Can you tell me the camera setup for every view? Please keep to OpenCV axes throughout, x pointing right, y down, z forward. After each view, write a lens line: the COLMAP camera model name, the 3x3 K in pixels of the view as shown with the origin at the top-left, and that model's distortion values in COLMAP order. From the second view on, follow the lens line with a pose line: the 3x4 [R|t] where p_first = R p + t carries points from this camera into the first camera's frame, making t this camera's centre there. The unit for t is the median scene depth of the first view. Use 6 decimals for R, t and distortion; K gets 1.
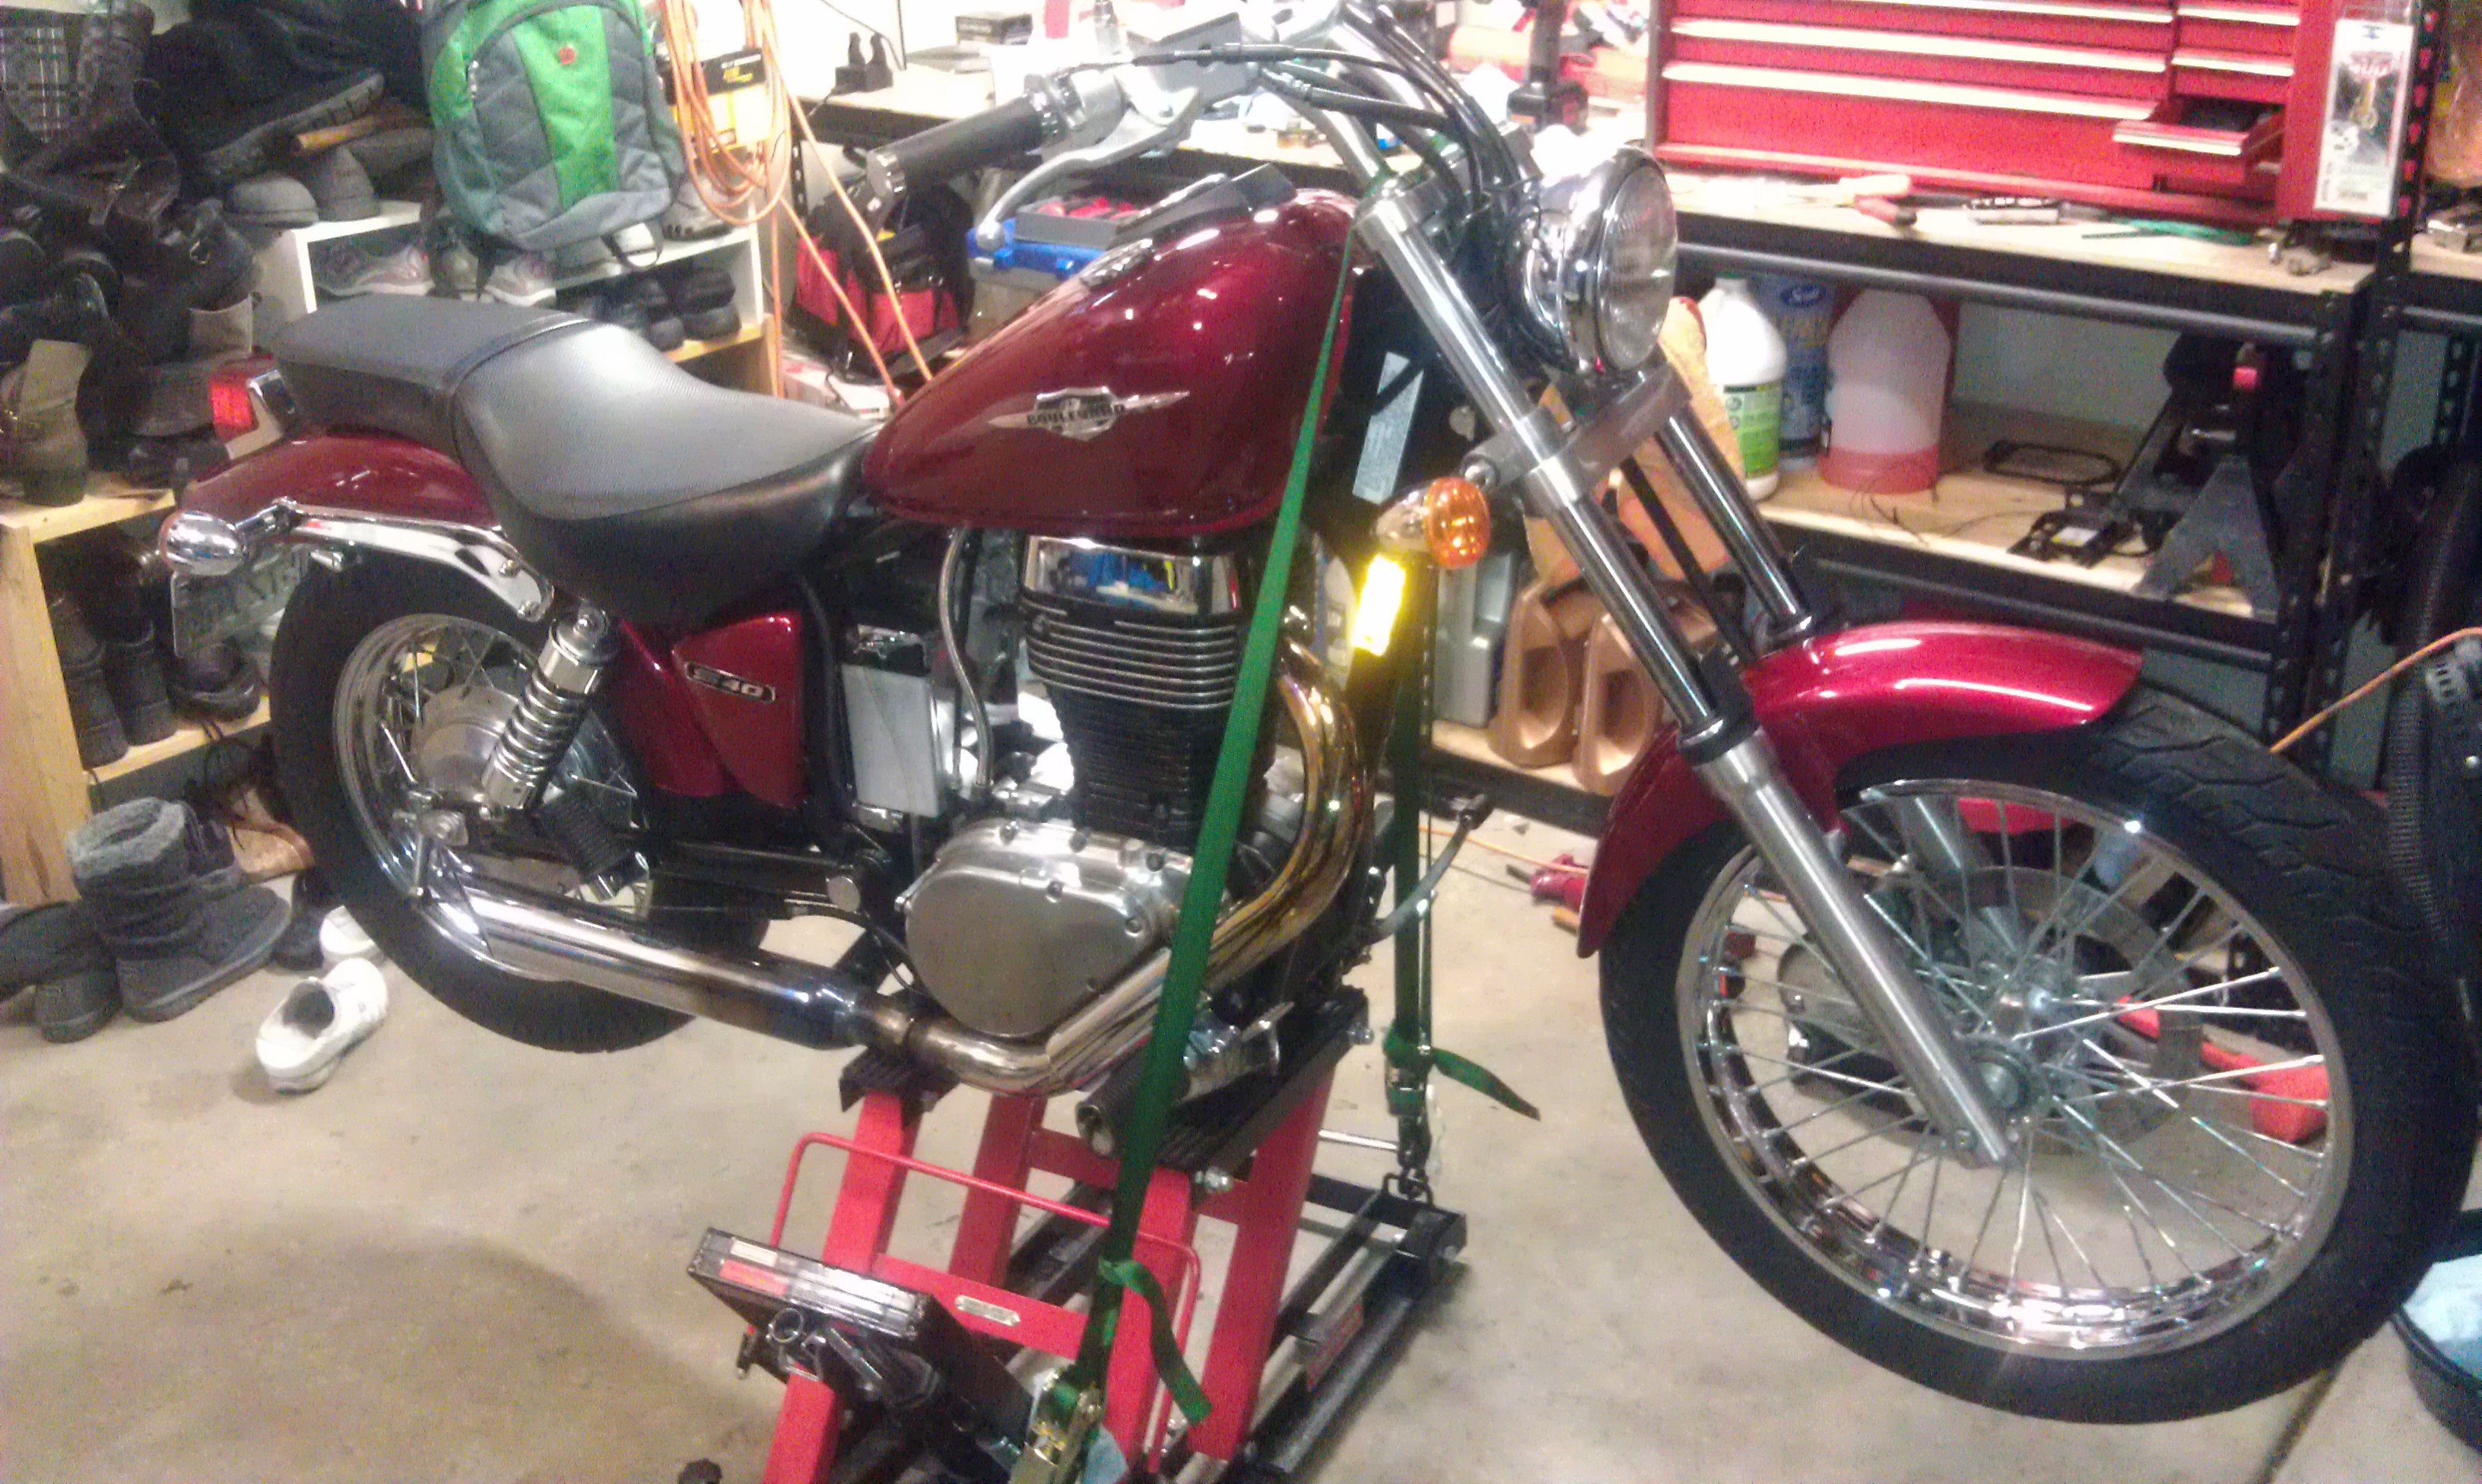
lens RADIAL K [[2485.3, 0, 1241.0], [0, 2485.3, 742.0], [0, 0, 1]] dist [0.133998, -0.489609]
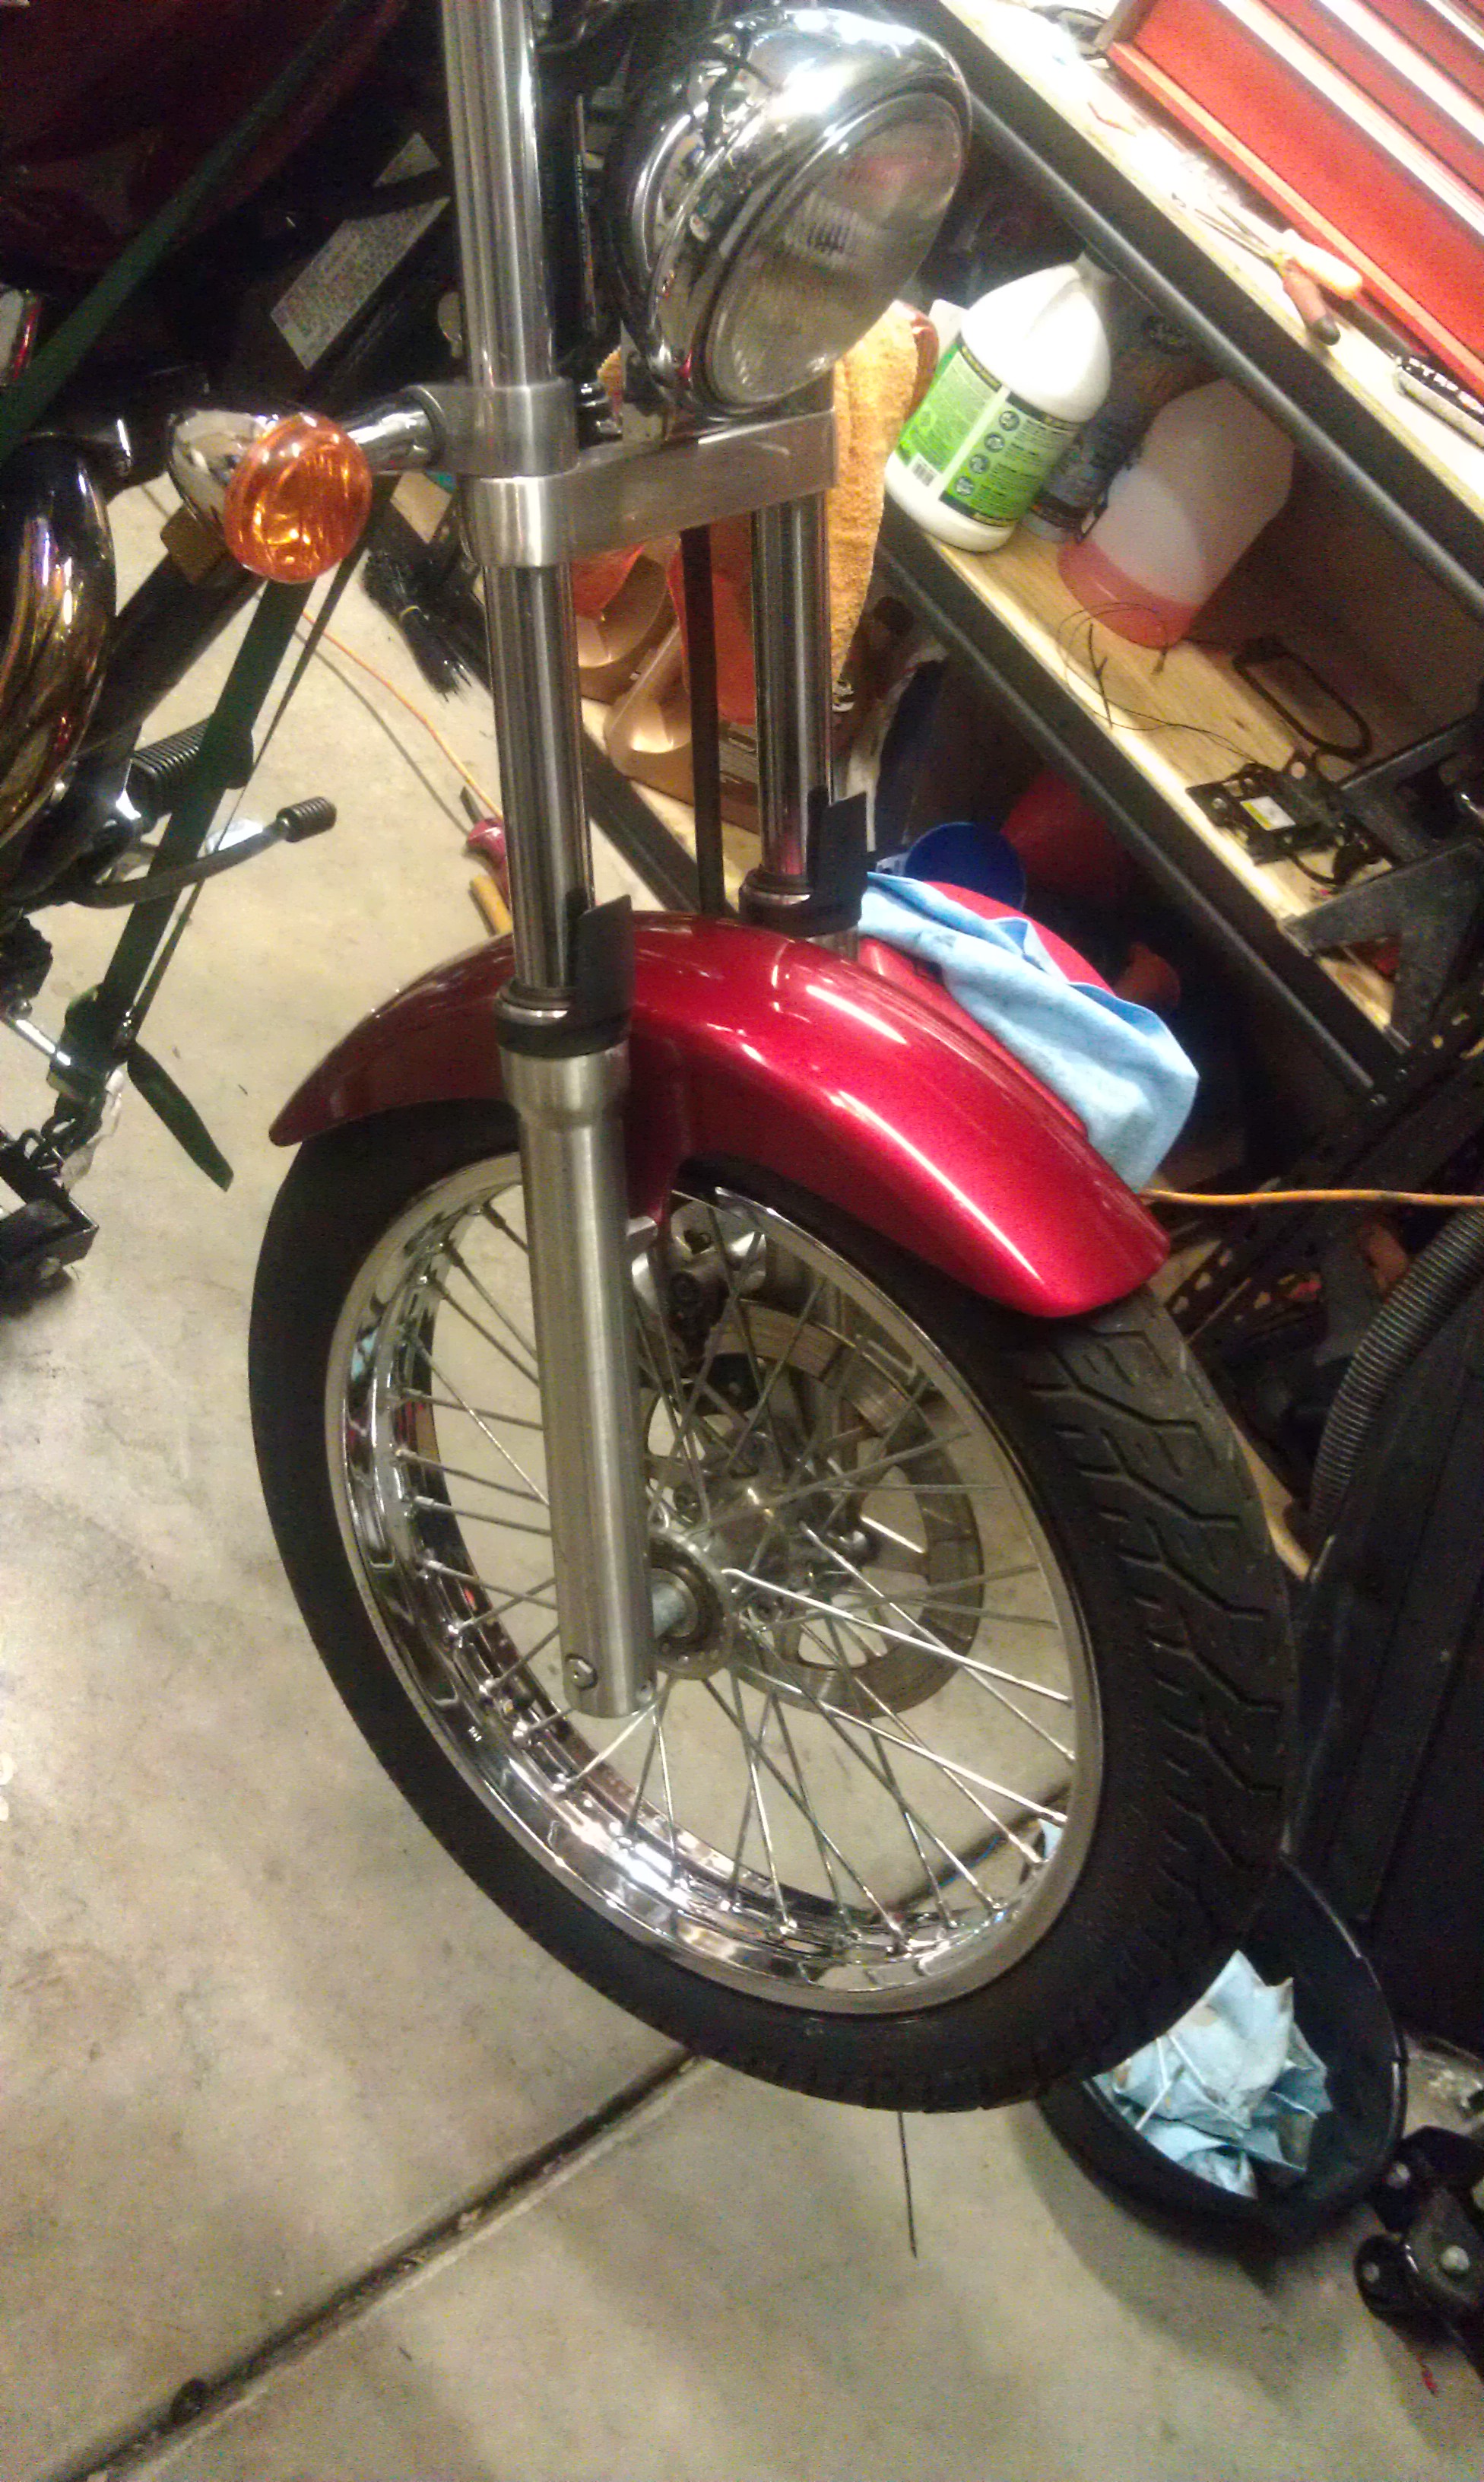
lens RADIAL K [[2485.3, 0, 742.0], [0, 2485.3, 1241.0], [0, 0, 1]] dist [0.133998, -0.489609]
pose [[0.851674, 0.462707, 0.246076, 0.062597], [-0.516171, 0.821836, 0.241148, -0.078579], [-0.090654, -0.332397, 0.938773, 0.240502]]
